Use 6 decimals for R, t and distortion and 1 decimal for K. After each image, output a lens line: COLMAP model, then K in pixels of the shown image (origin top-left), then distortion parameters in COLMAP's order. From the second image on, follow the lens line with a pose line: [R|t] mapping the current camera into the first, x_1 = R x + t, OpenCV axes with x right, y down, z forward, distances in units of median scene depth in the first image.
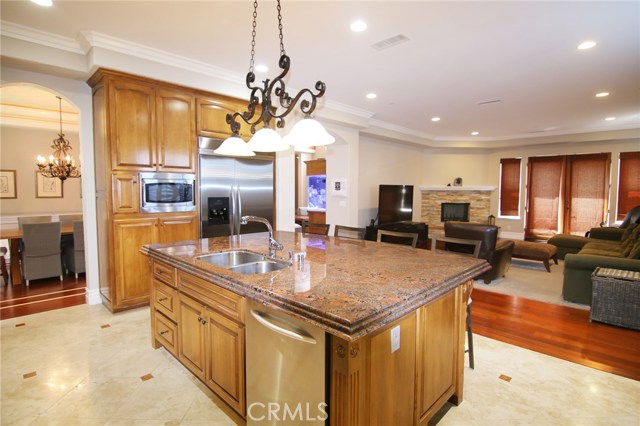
lens RADIAL K [[323.1, 0, 320.8], [0, 323.1, 209.5], [0, 0, 1]] dist [-0.011097, -0.007779]
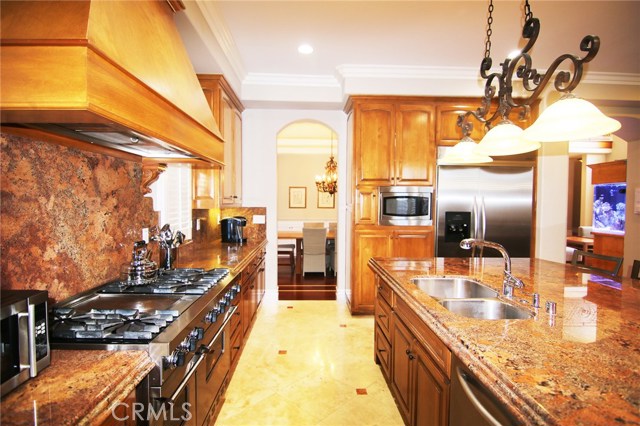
lens RADIAL K [[323.1, 0, 319.0], [0, 323.1, 210.1], [0, 0, 1]] dist [-0.011097, -0.007779]
pose [[0.719504, 0.021951, -0.694141, 0.030179], [-0.046584, 0.998775, -0.016702, -0.012016], [0.692924, 0.044353, 0.719645, 0.110327]]
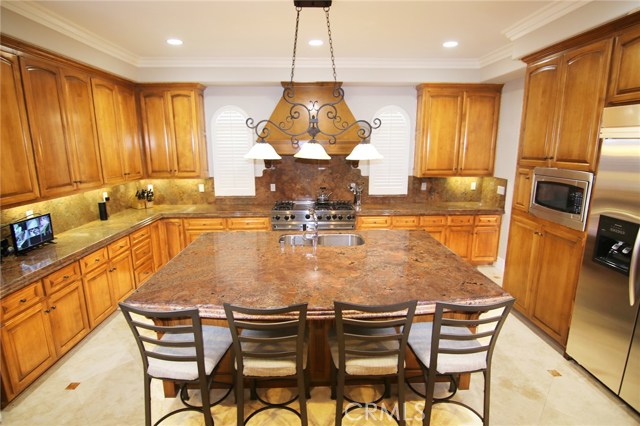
lens RADIAL K [[323.1, 0, 319.6], [0, 323.1, 212.3], [0, 0, 1]] dist [-0.011097, -0.007779]
pose [[-0.690743, 0.146320, -0.708141, 0.459676], [-0.041998, 0.969542, 0.241298, -0.184941], [0.721880, 0.196416, -0.663559, 1.203125]]
